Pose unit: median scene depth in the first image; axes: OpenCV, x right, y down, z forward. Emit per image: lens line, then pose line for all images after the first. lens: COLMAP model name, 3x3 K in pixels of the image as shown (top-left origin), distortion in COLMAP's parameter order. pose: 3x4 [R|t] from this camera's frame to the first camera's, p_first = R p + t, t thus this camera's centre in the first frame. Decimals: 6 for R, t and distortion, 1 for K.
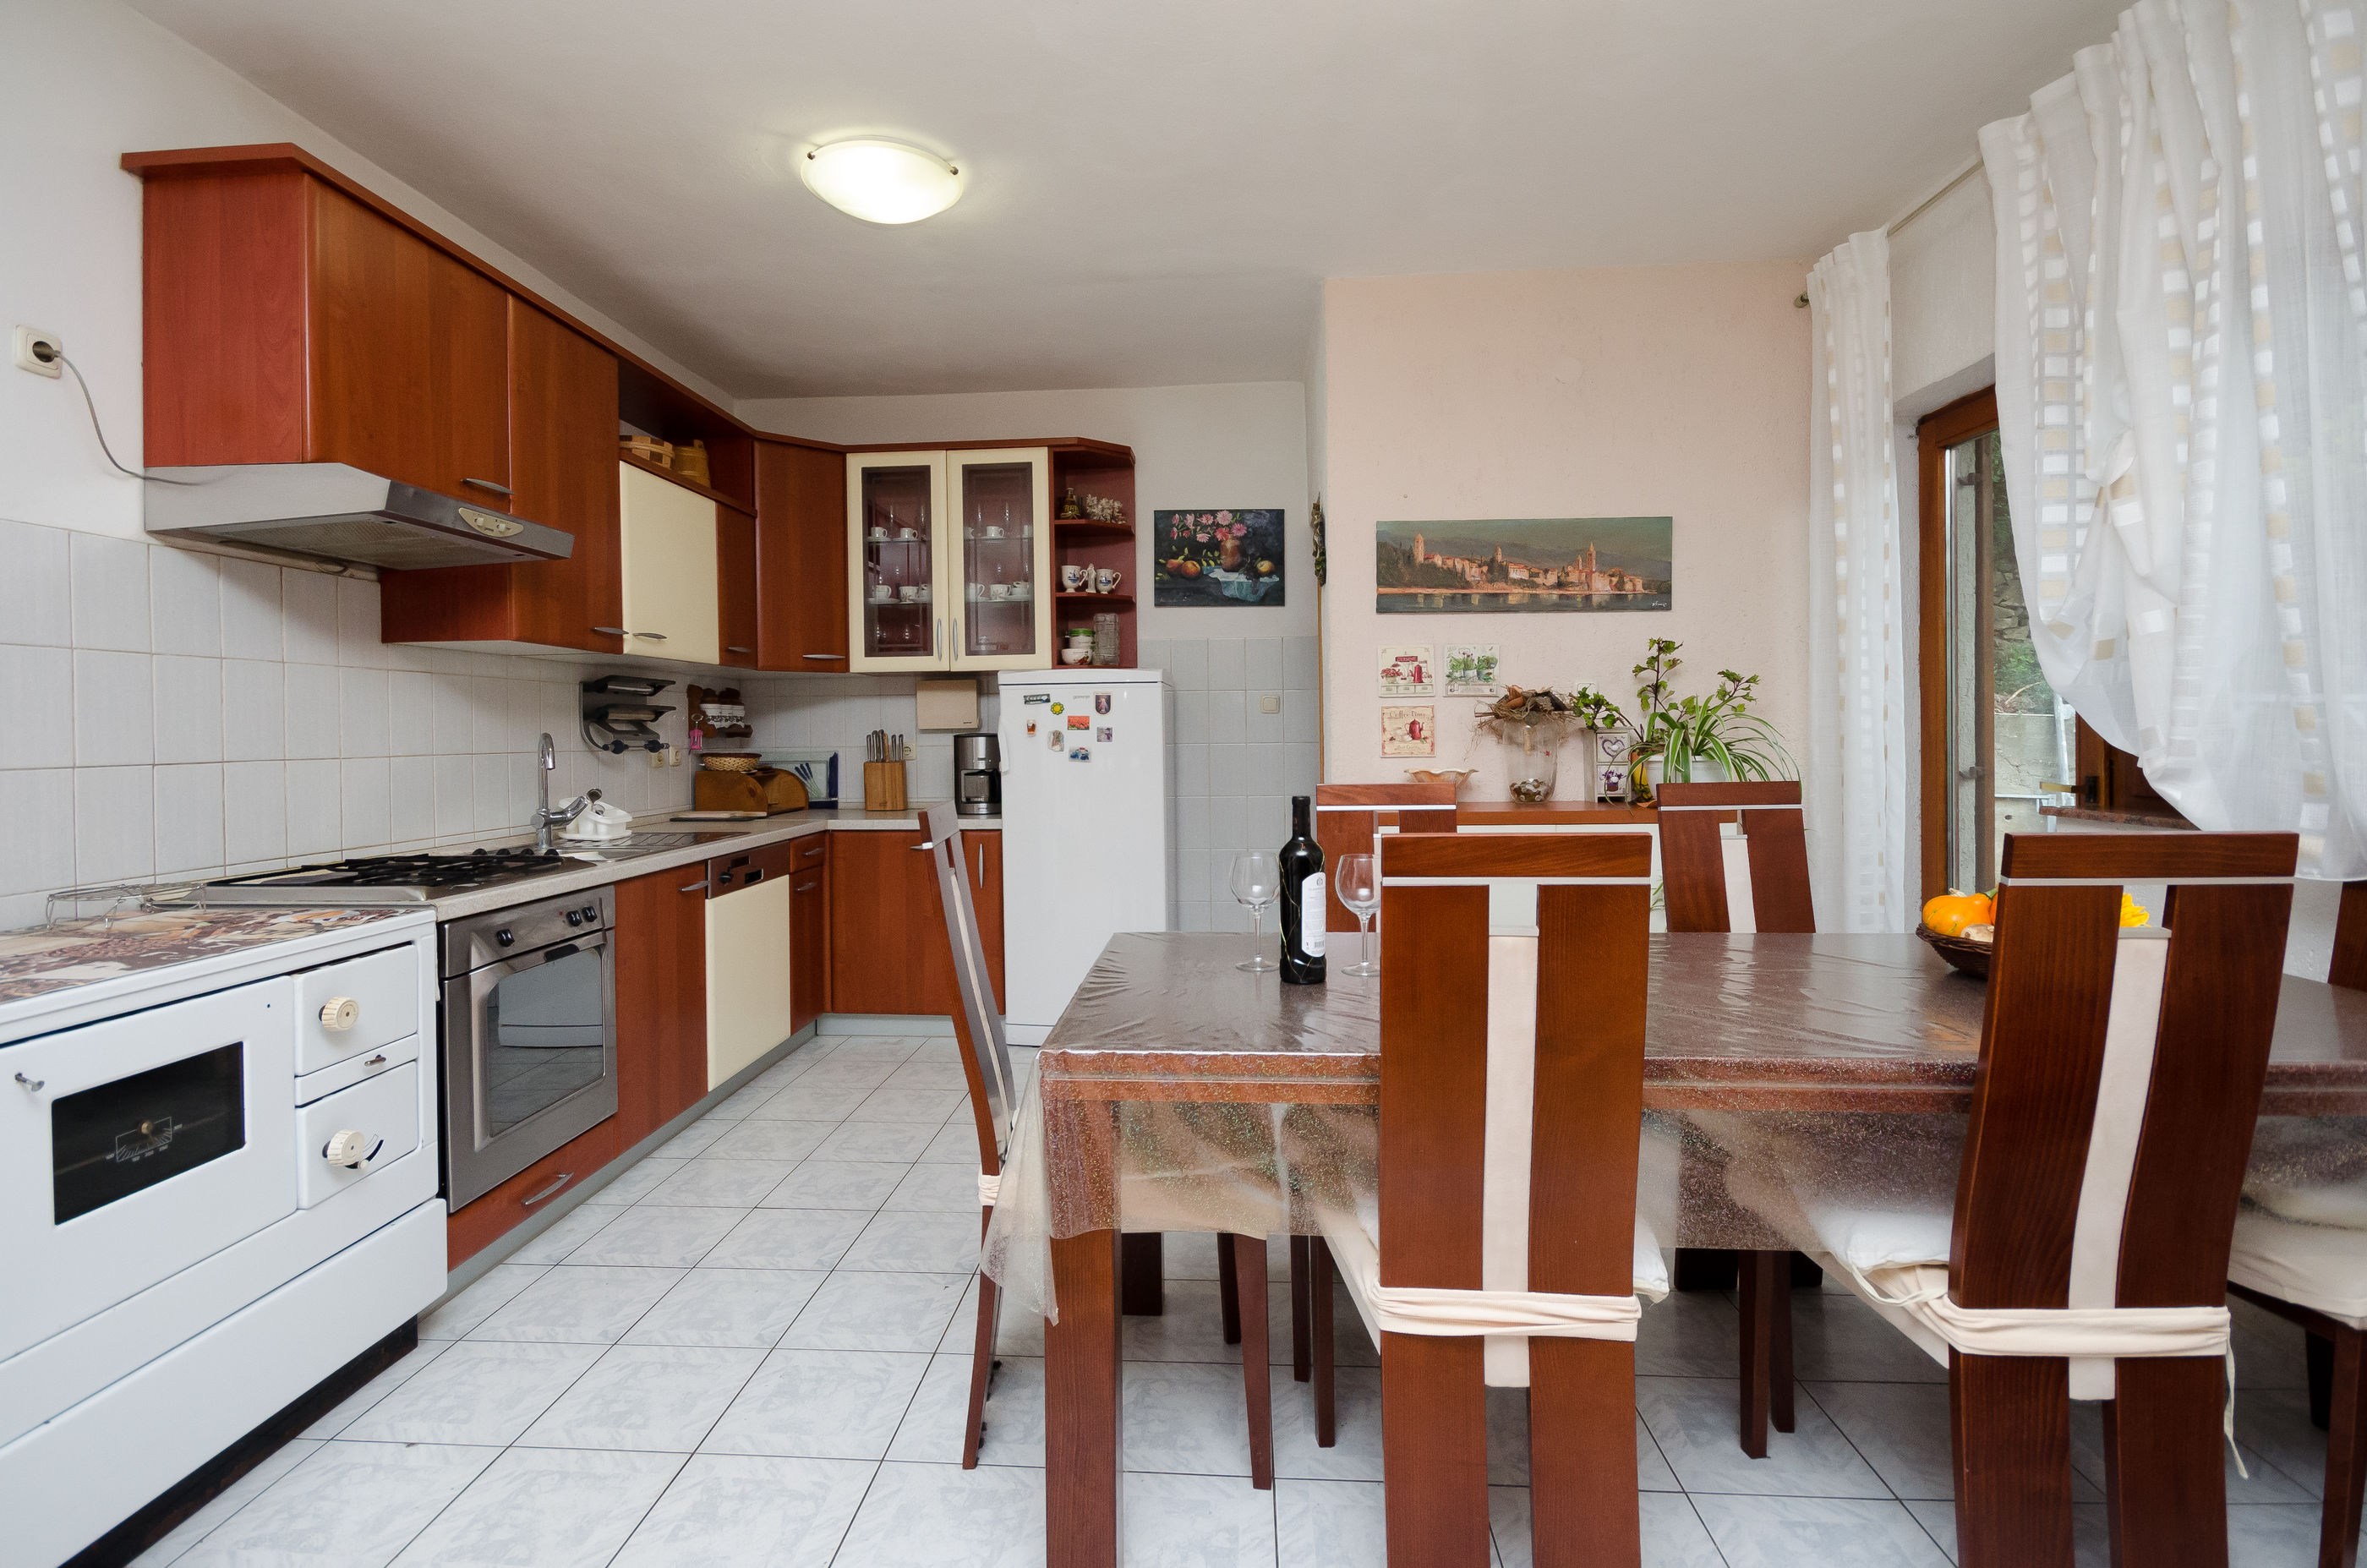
lens RADIAL K [[1069.7, 0, 1177.2], [0, 1069.7, 749.8], [0, 0, 1]] dist [-0.010023, 0.000100]
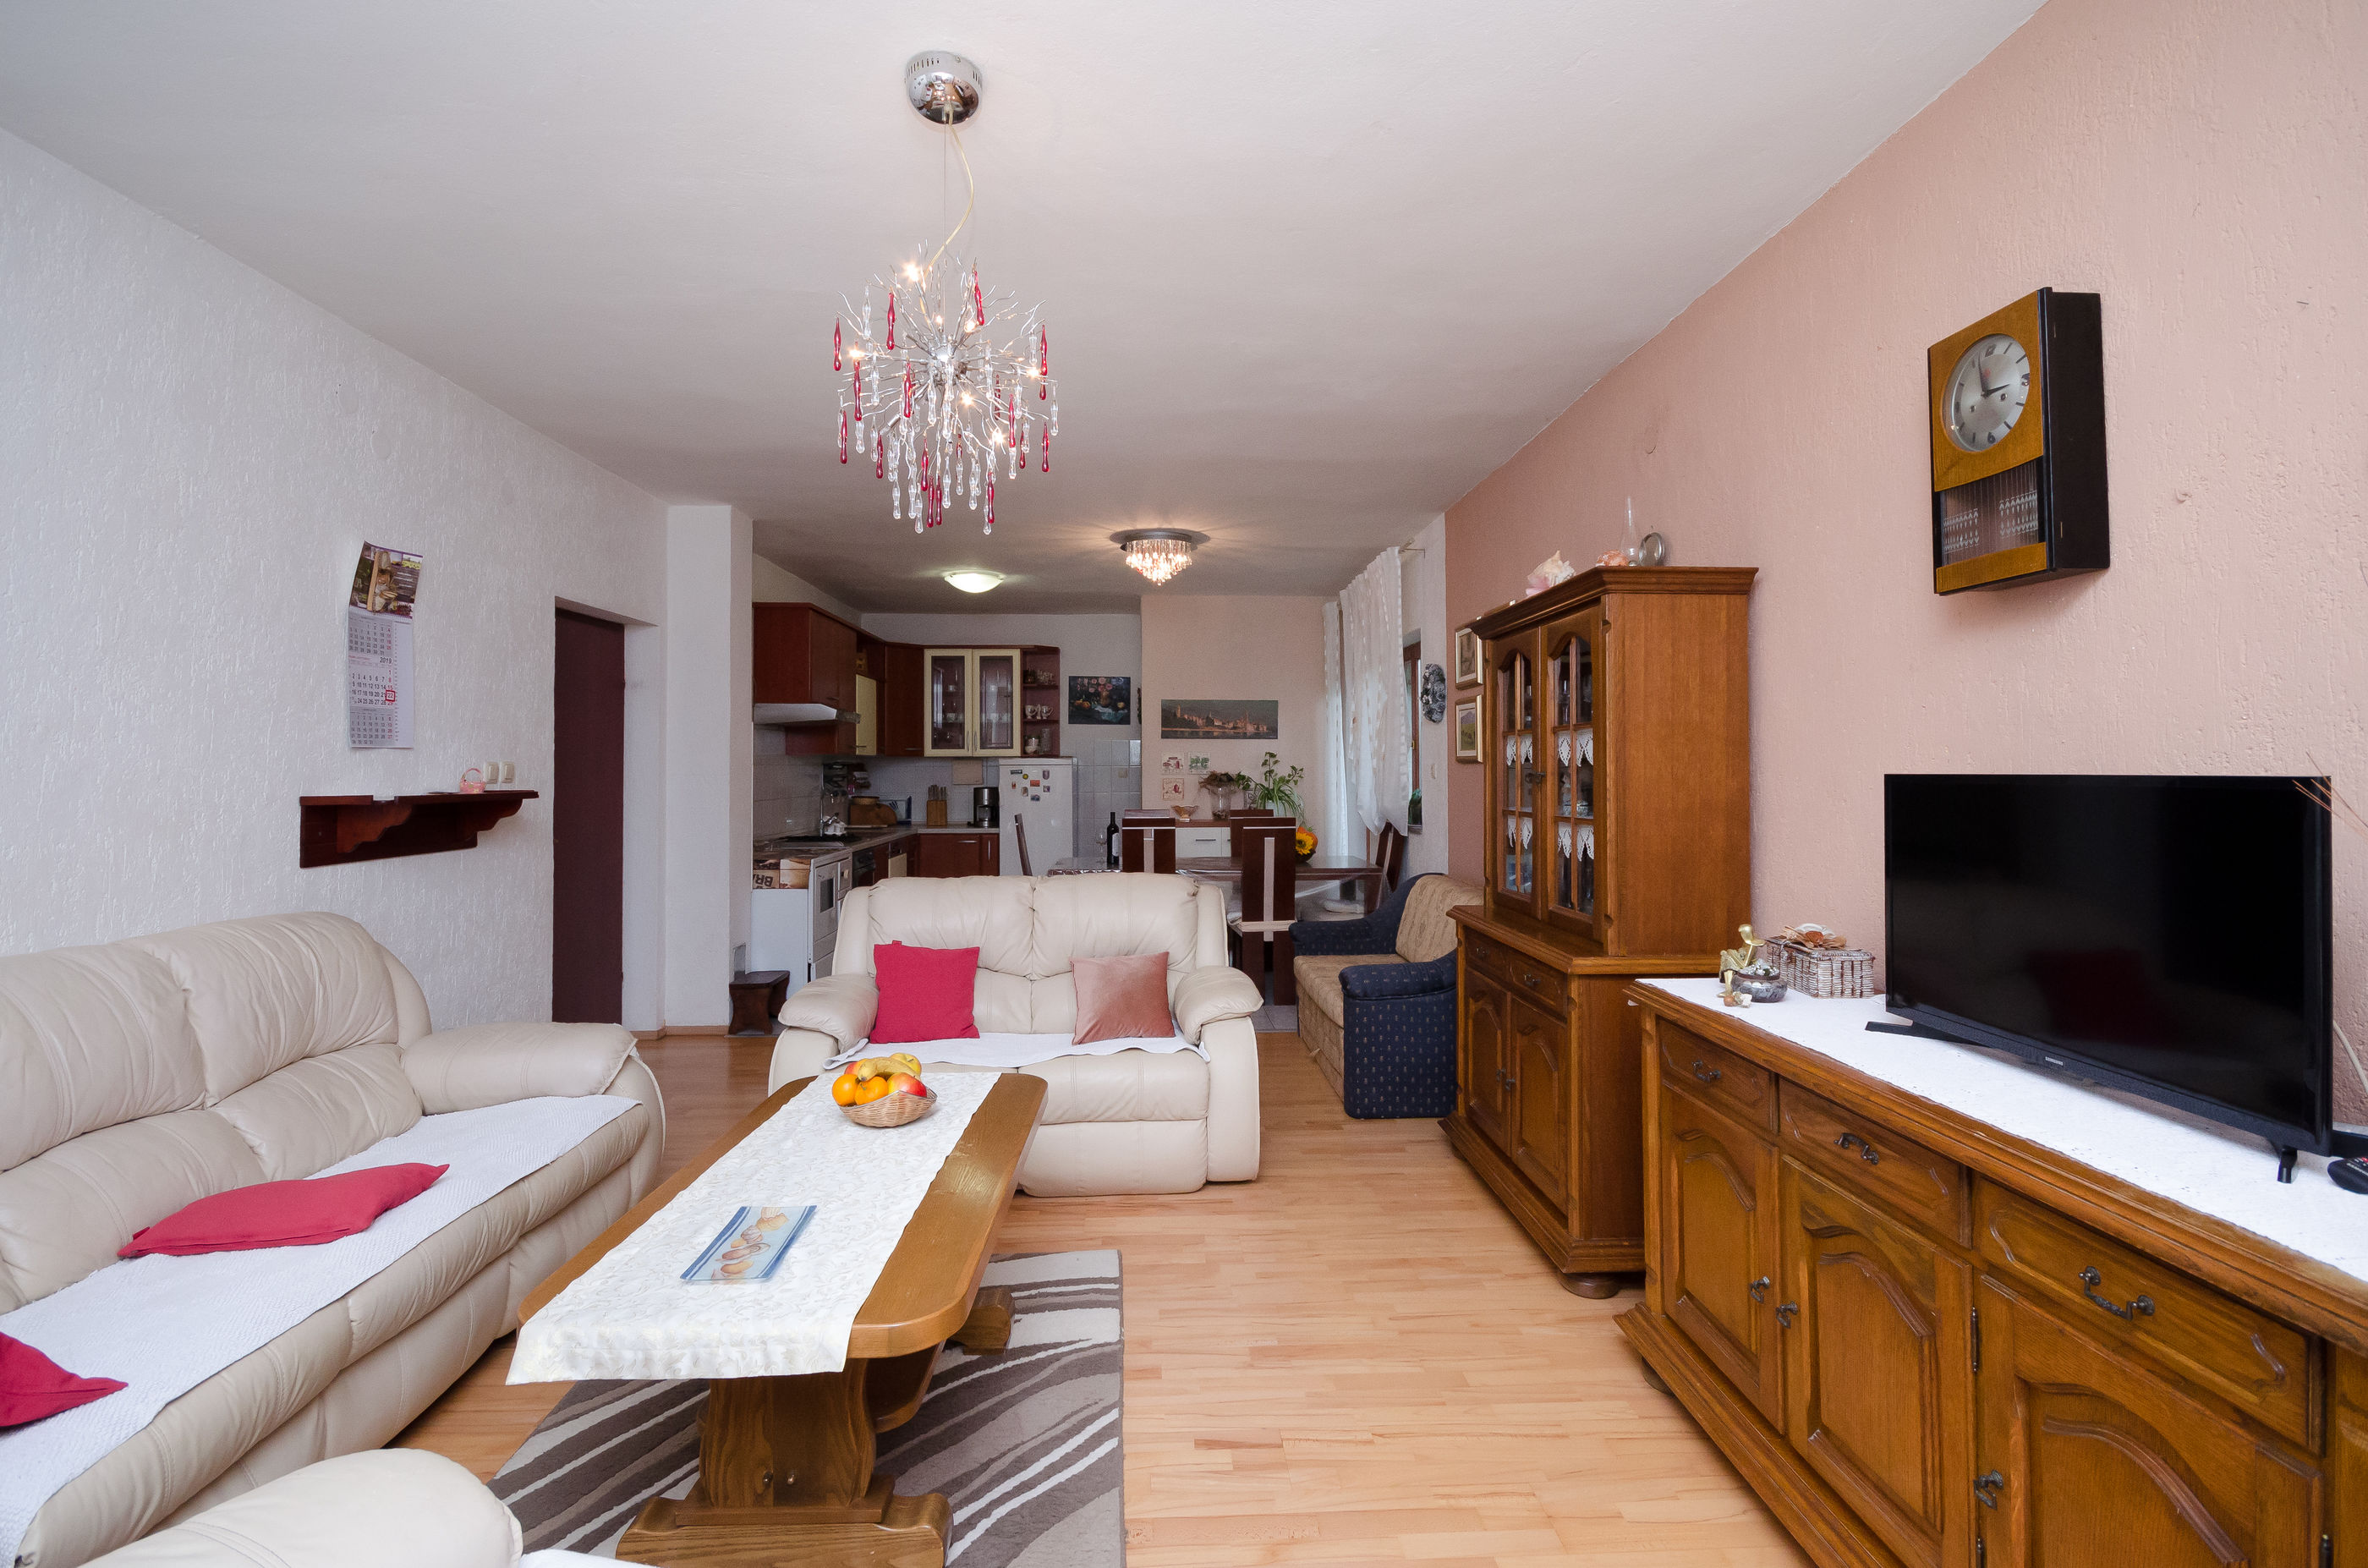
lens RADIAL K [[1070.2, 0, 1177.7], [0, 1070.2, 749.8], [0, 0, 1]] dist [-0.010023, 0.000100]
pose [[0.995091, 0.010730, 0.098385, -0.019179], [-0.007599, 0.999454, -0.032144, -0.024792], [-0.098676, 0.031239, 0.994629, -1.139115]]
